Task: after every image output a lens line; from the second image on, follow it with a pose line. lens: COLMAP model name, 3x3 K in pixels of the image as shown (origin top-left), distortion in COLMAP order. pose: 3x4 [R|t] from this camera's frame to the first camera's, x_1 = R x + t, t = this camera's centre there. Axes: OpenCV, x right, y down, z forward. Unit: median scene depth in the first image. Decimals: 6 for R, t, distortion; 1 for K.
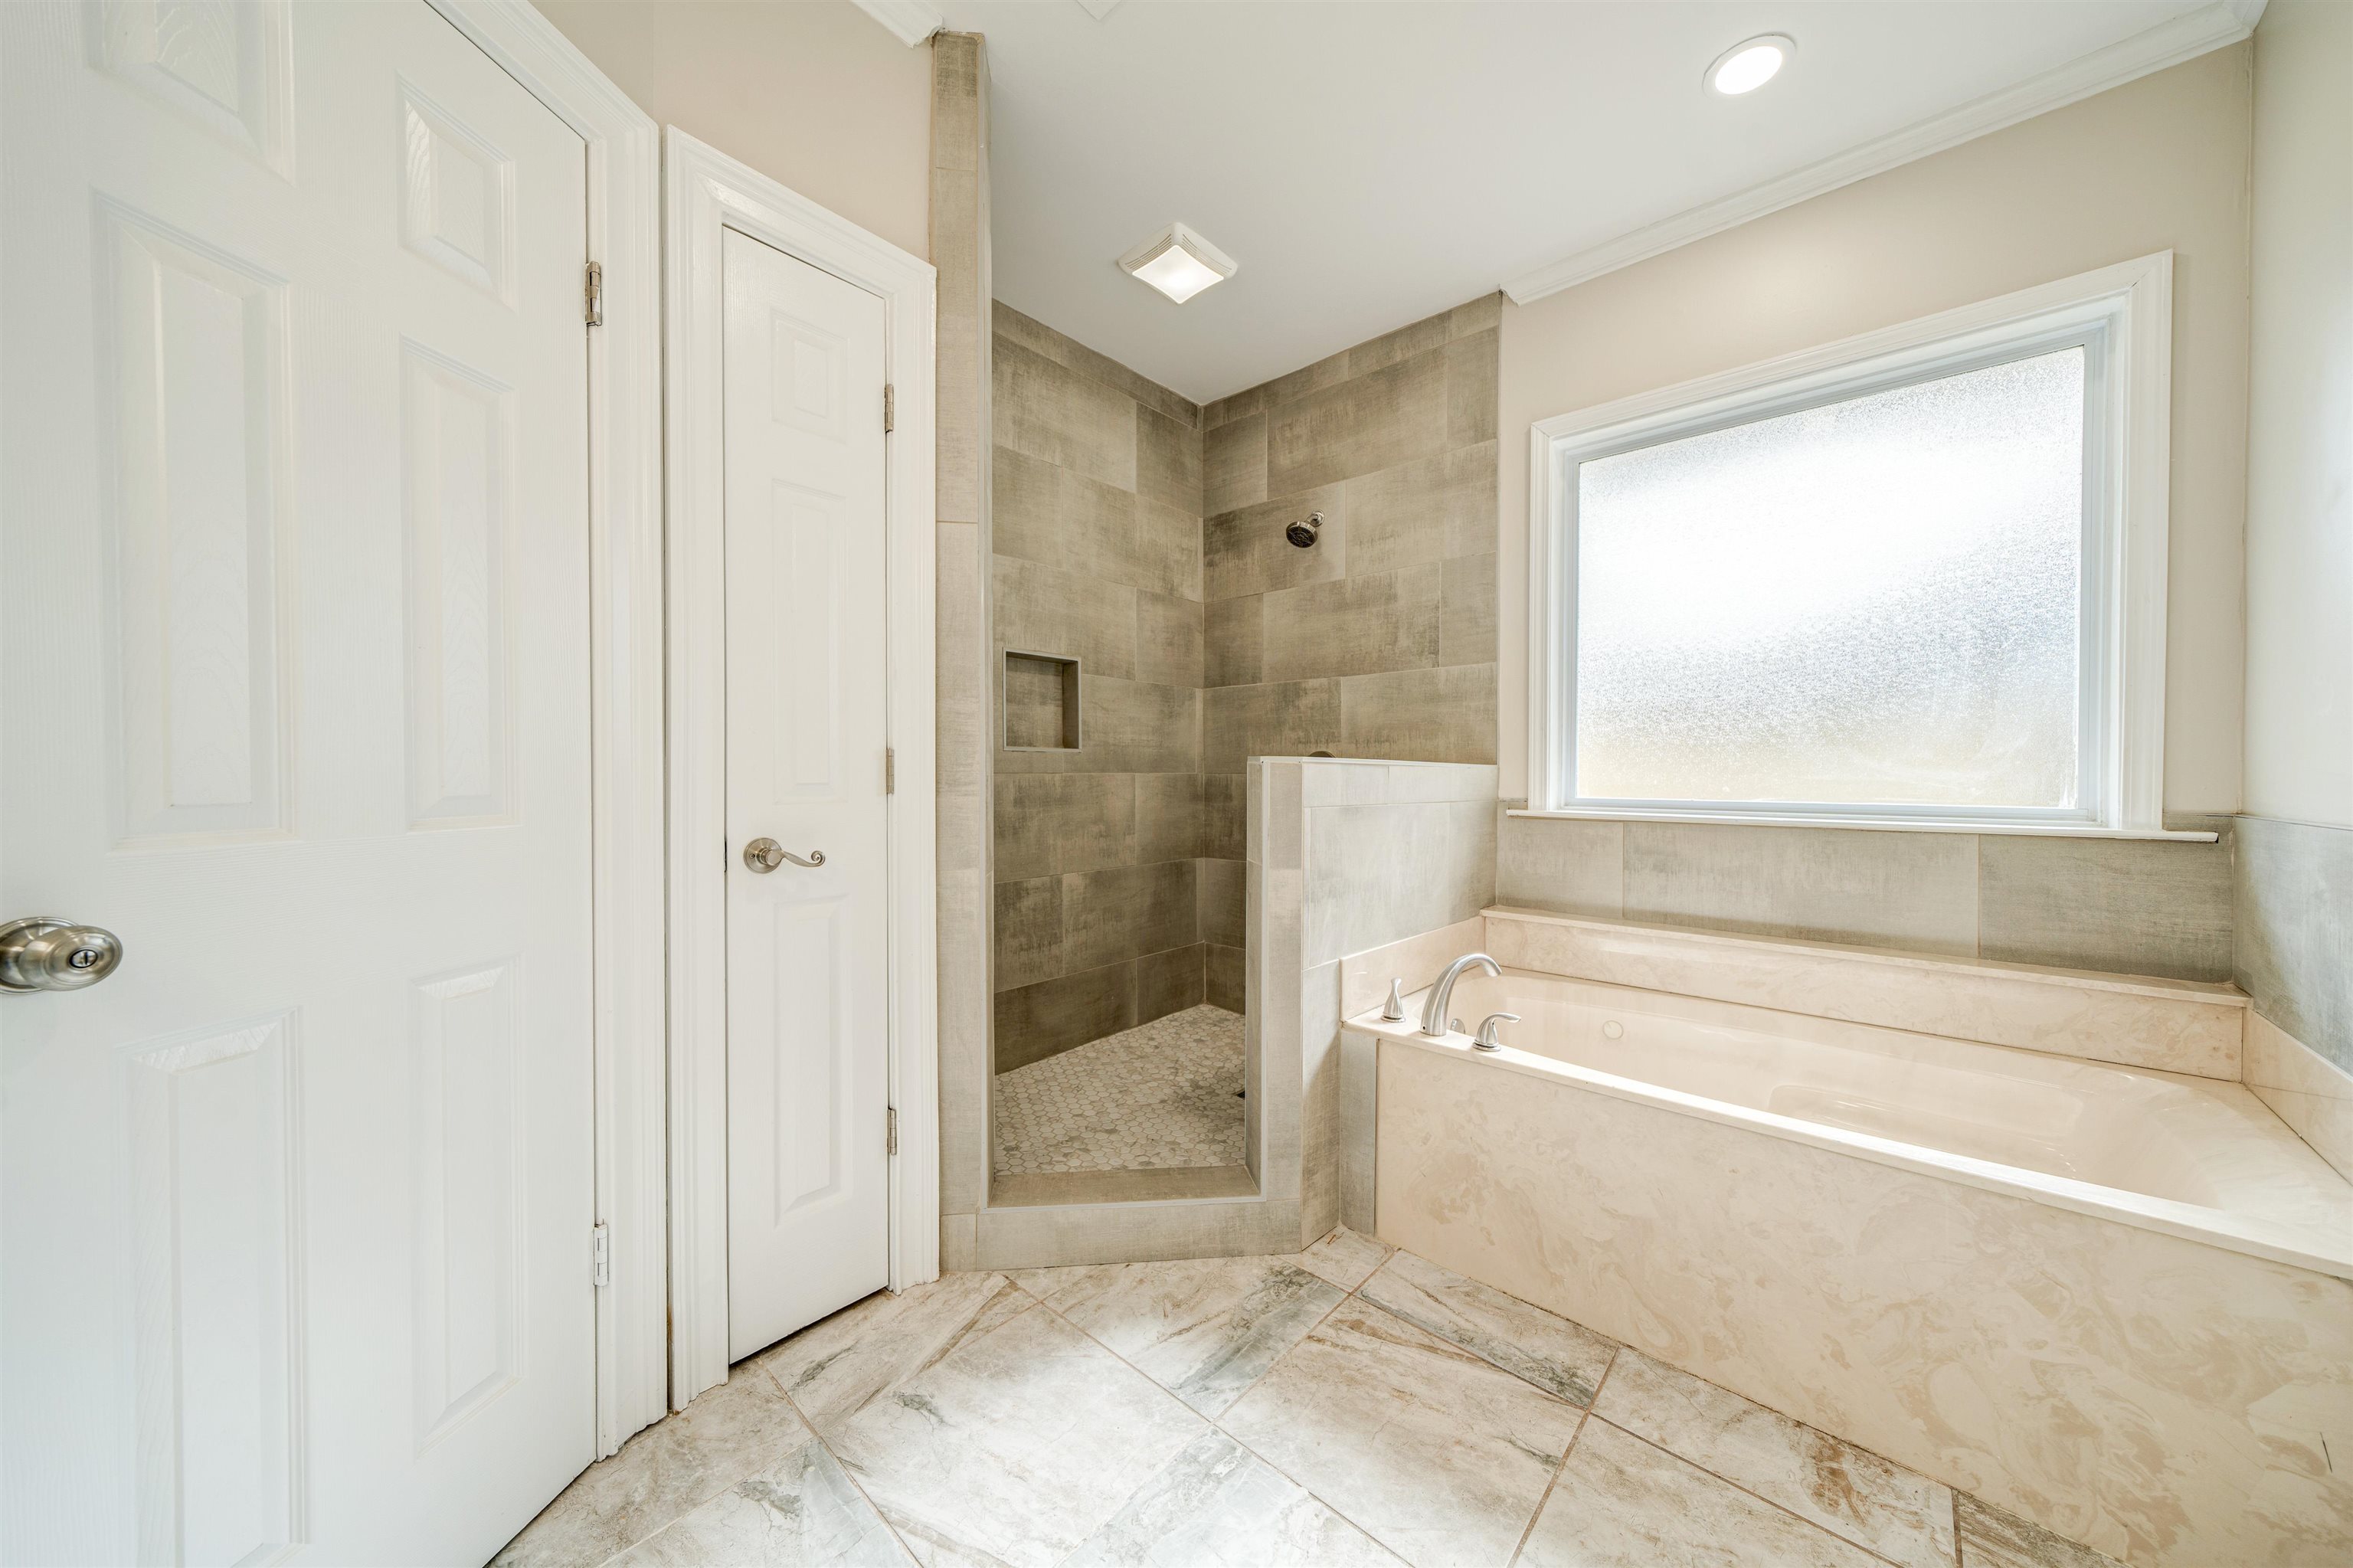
lens RADIAL K [[810.3, 0, 1176.1], [0, 810.3, 764.8], [0, 0, 1]] dist [0.008975, -0.001917]
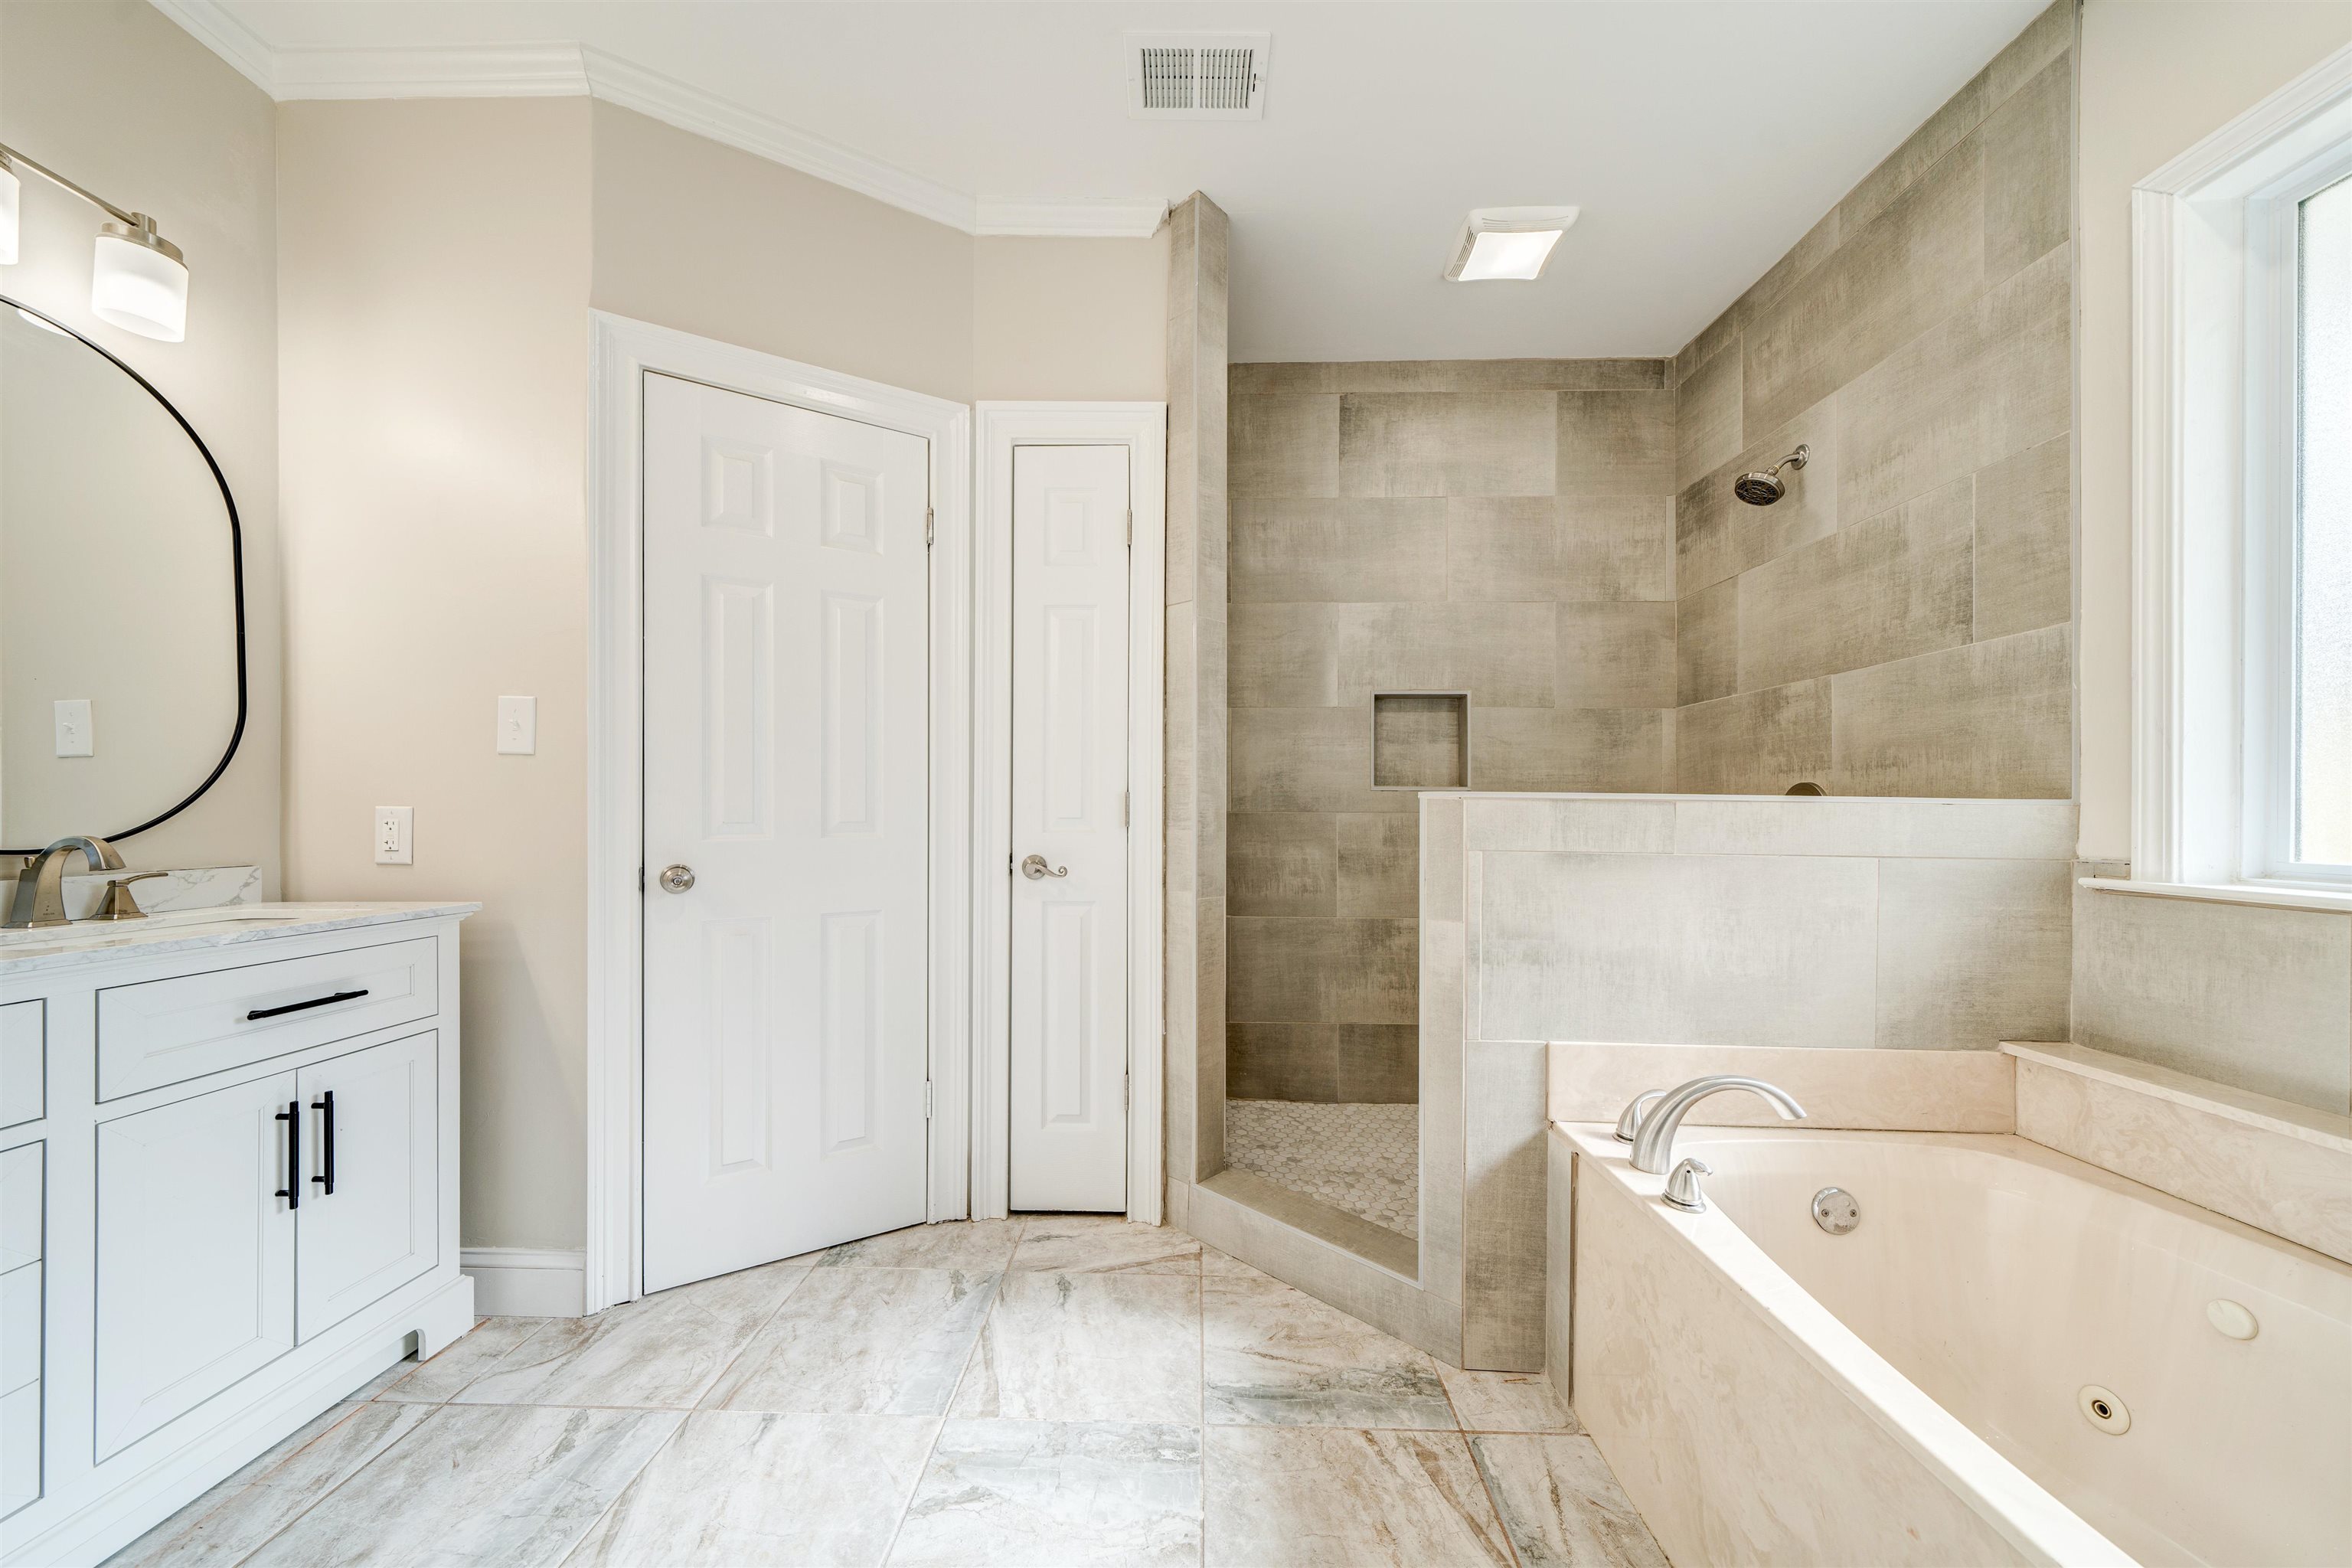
lens RADIAL K [[811.9, 0, 1174.6], [0, 811.9, 792.1], [0, 0, 1]] dist [0.007605, -0.002776]
pose [[0.651661, -0.017038, -0.758319, 0.409667], [0.003484, 0.999804, -0.019470, 0.003969], [0.758502, 0.010046, 0.651593, 0.134736]]
